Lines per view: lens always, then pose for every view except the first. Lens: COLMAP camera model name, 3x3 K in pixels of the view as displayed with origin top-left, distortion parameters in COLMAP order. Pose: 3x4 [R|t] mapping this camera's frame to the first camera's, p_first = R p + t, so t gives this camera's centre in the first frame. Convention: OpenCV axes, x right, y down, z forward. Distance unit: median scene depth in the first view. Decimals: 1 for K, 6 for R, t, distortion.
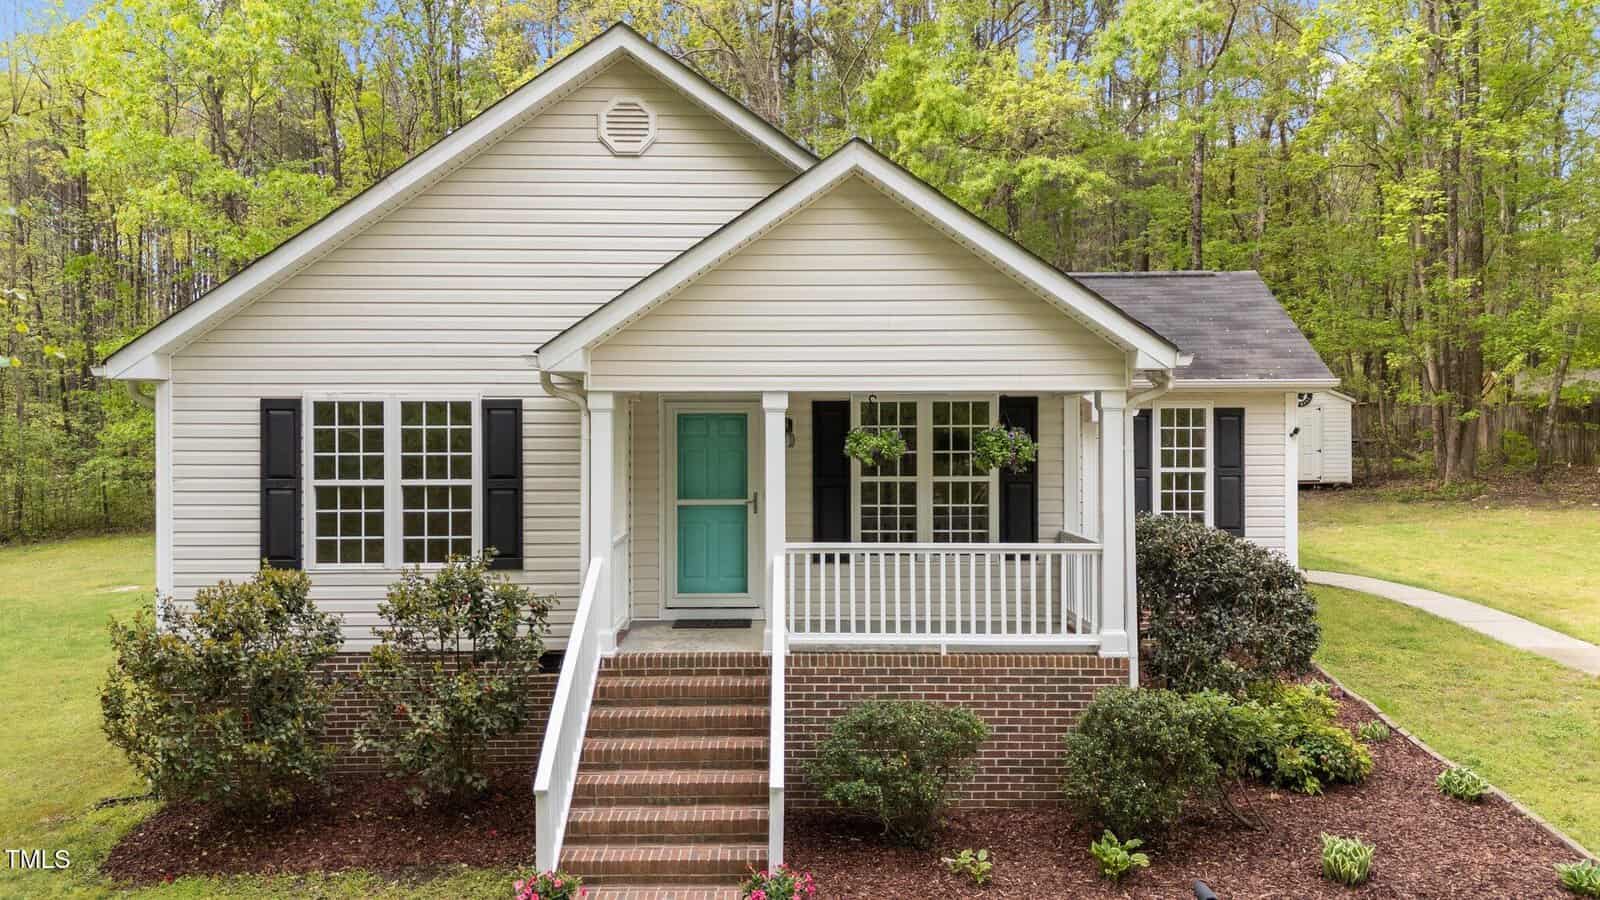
lens RADIAL K [[1148.3, 0, 800.0], [0, 1148.3, 450.0], [0, 0, 1]] dist [0.084582, -0.000081]
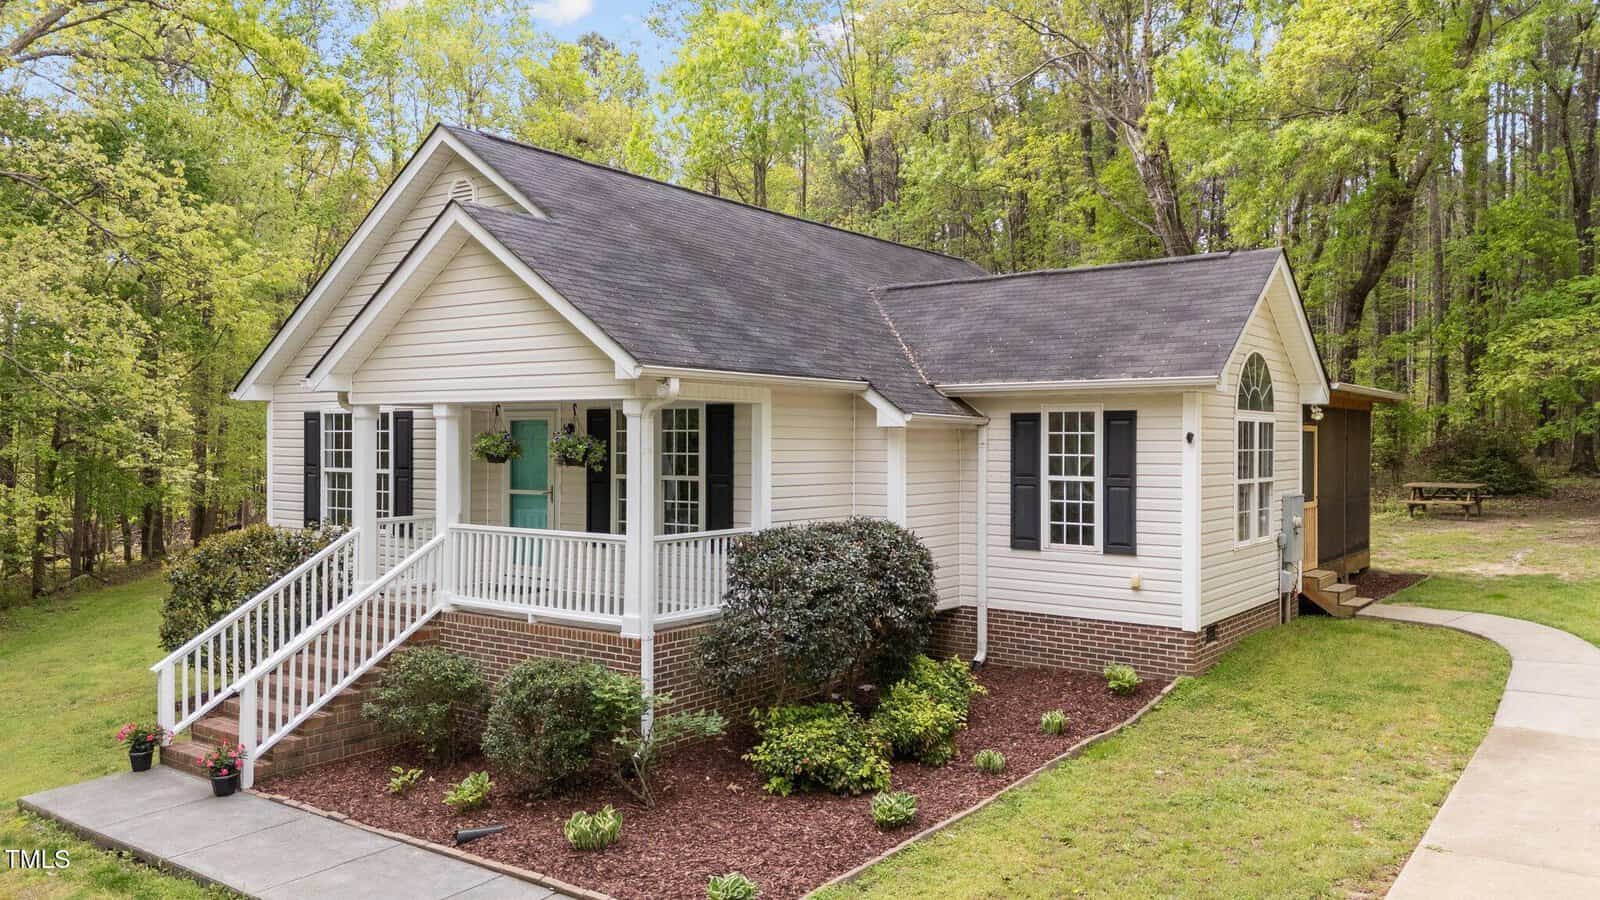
lens RADIAL K [[1148.3, 0, 800.0], [0, 1148.3, 450.0], [0, 0, 1]] dist [0.084582, -0.000081]
pose [[0.804096, 0.010773, -0.594402, 0.897958], [-0.011938, 0.999927, 0.001973, -0.005951], [0.594380, 0.005510, 0.804165, 0.168448]]
